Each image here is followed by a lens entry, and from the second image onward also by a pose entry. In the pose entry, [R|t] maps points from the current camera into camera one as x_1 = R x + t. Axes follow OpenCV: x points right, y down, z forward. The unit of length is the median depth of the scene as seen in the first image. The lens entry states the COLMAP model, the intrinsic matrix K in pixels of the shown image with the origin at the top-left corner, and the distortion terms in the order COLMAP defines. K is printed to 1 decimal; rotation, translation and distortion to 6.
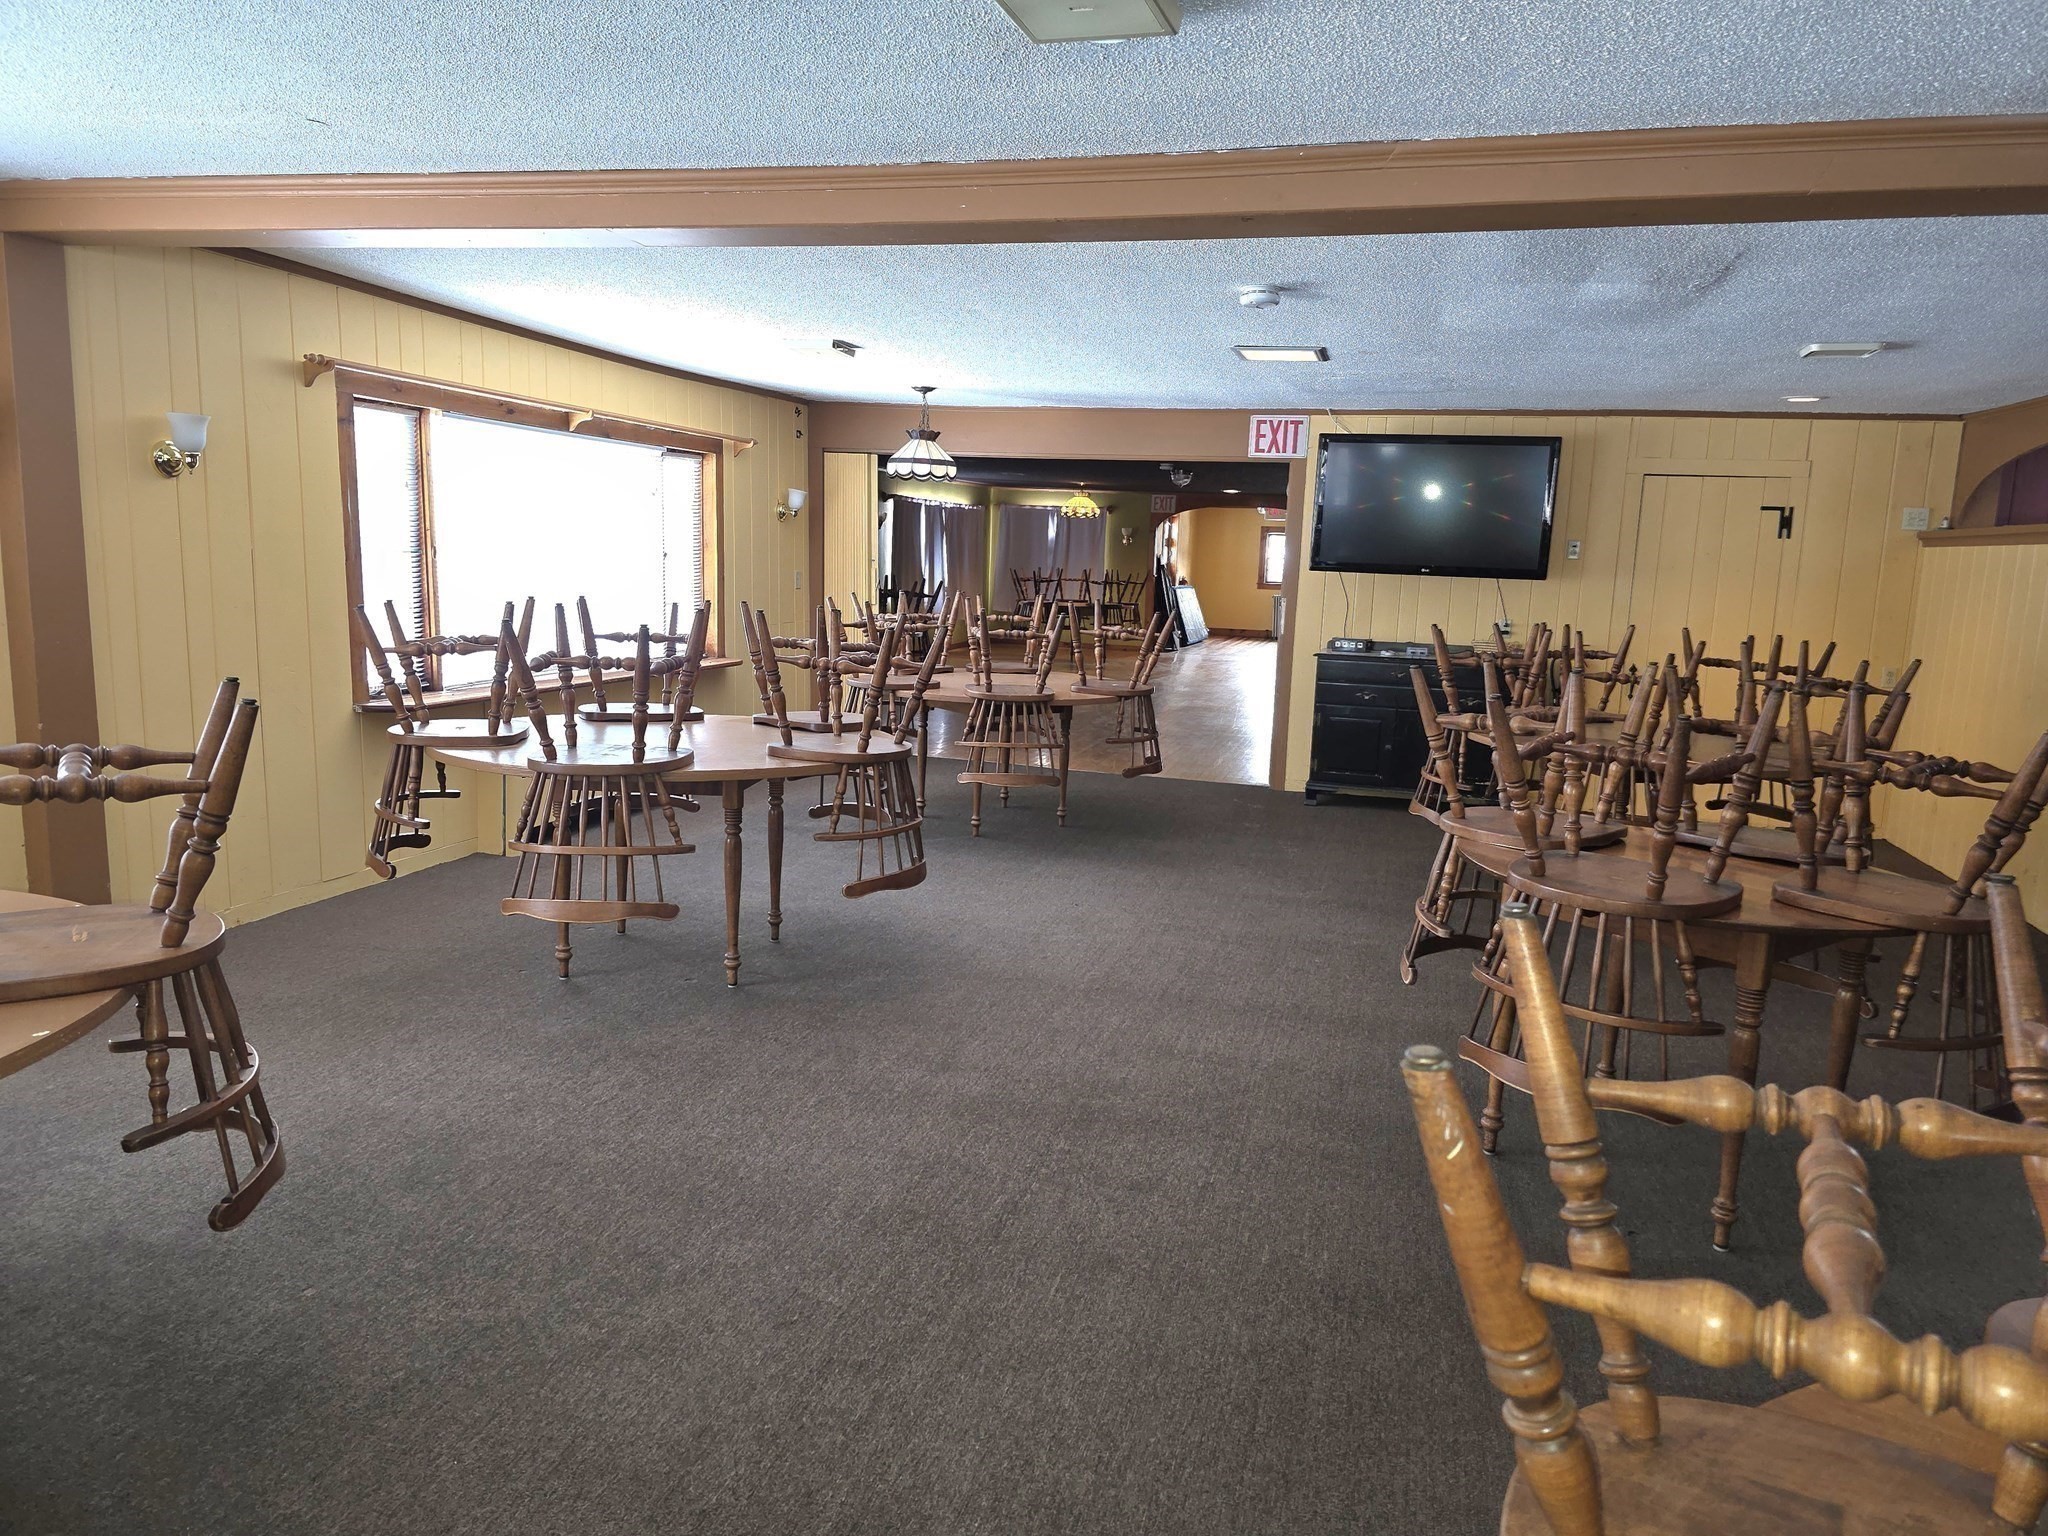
lens RADIAL K [[1367.3, 0, 1018.7], [0, 1367.3, 758.1], [0, 0, 1]] dist [0.050958, -0.013871]
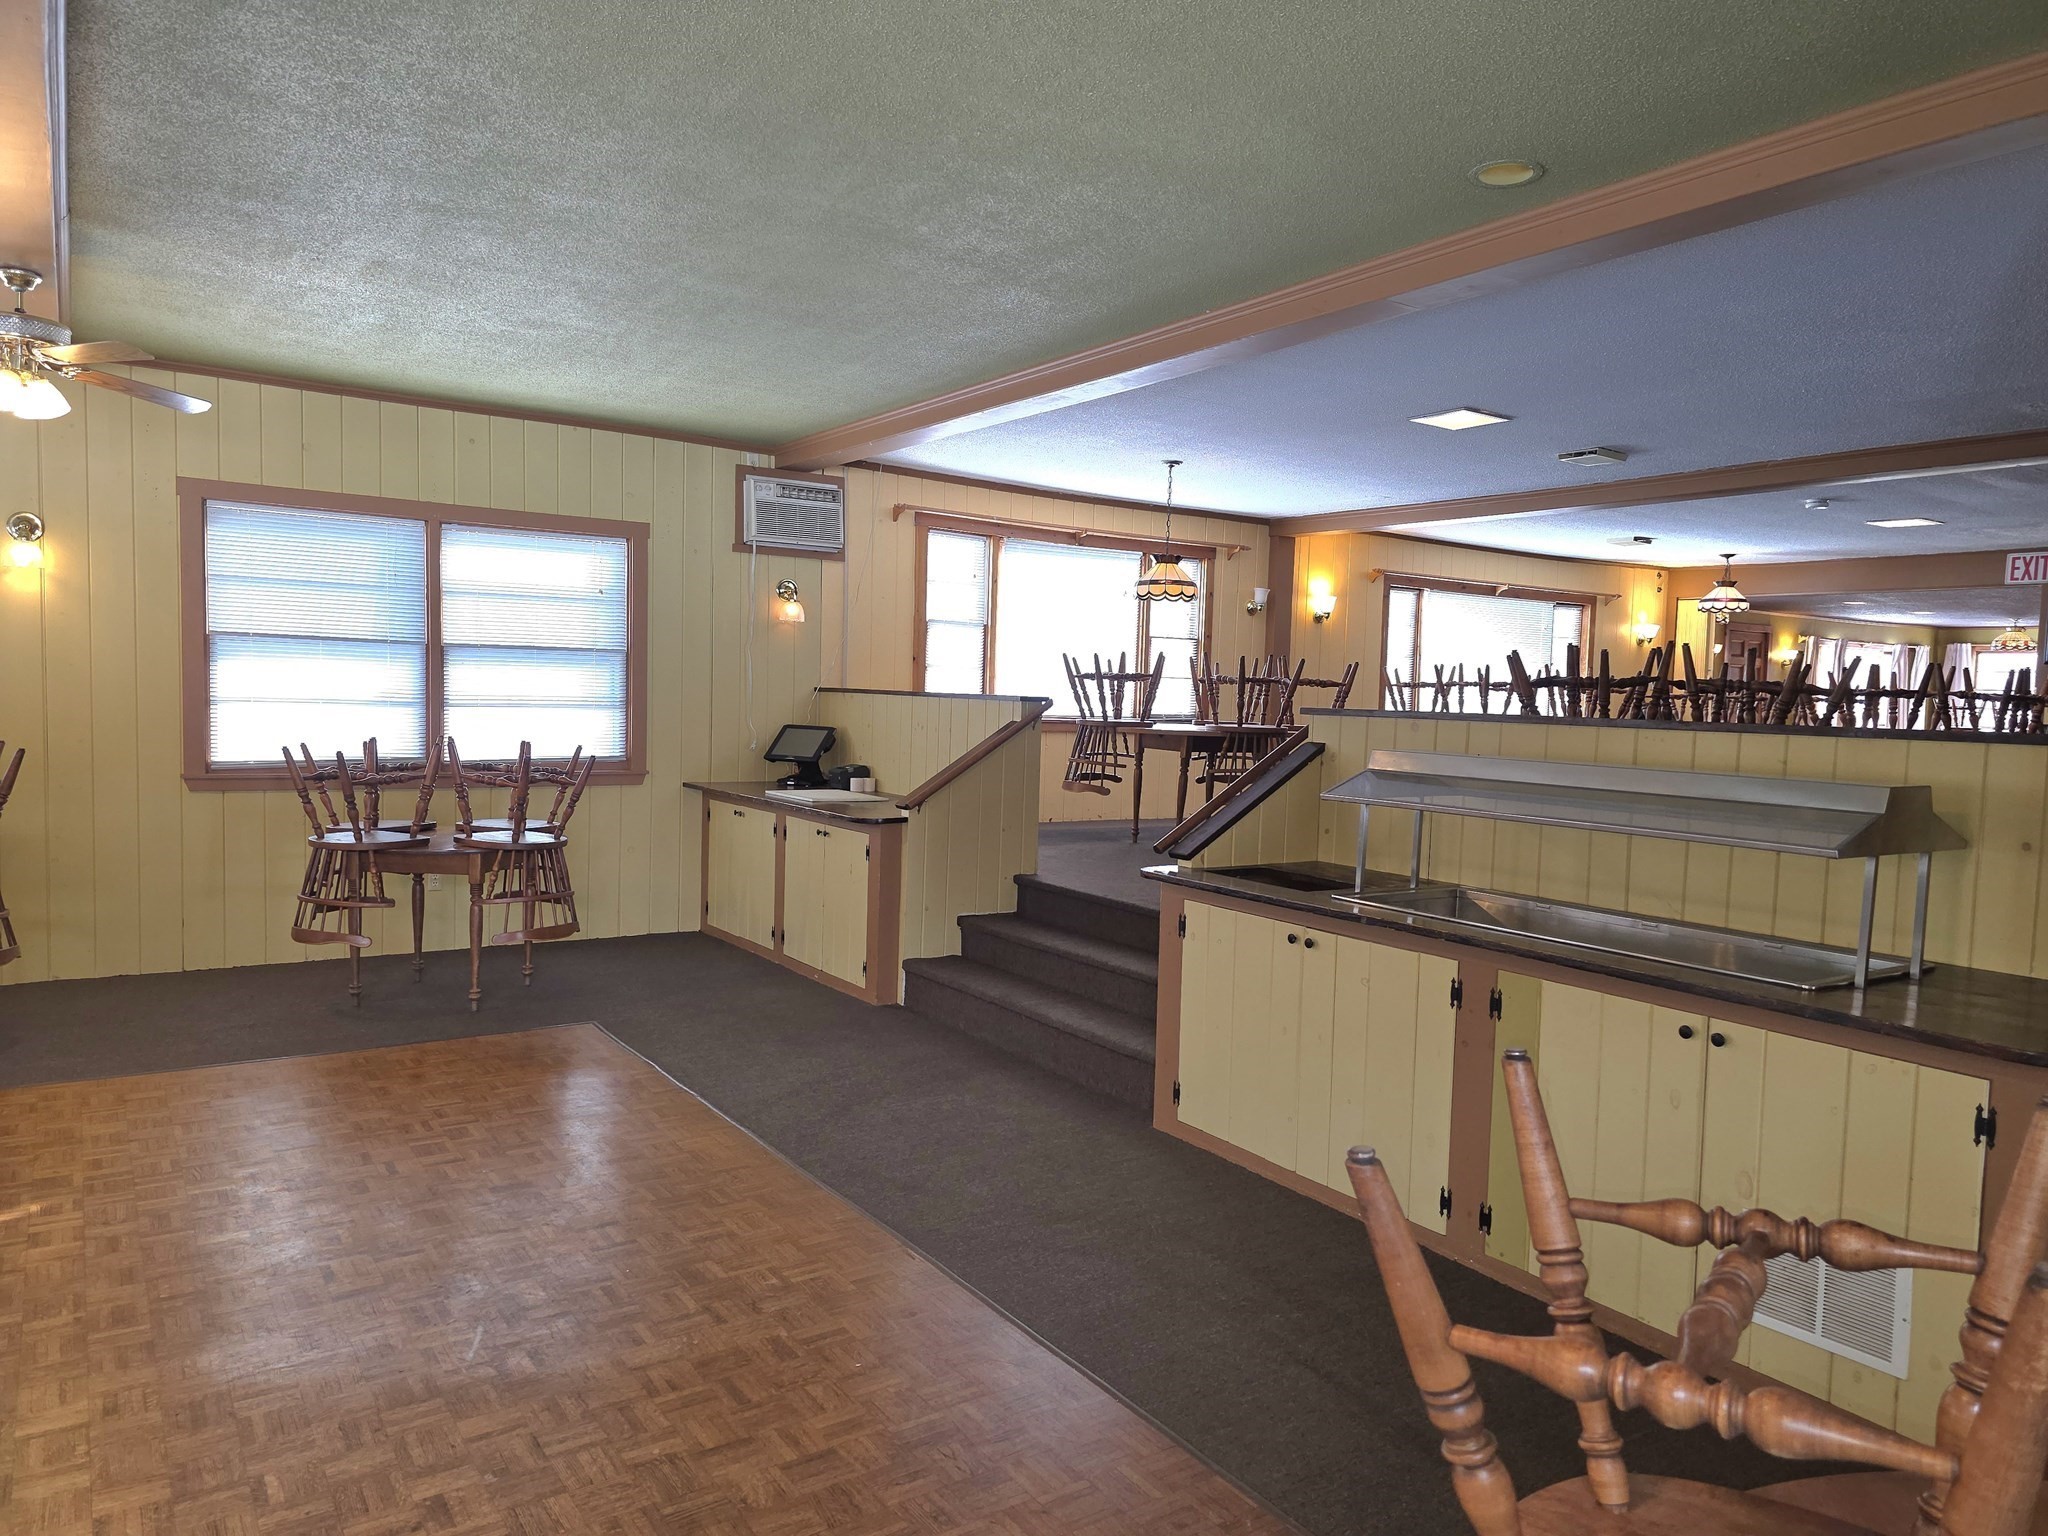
lens RADIAL K [[1367.3, 0, 1035.0], [0, 1367.3, 771.2], [0, 0, 1]] dist [0.050958, -0.013871]
pose [[0.769705, 0.023680, -0.637961, 0.428300], [-0.098746, 0.991701, -0.082327, 0.235905], [0.630717, 0.126364, 0.765656, -0.874406]]
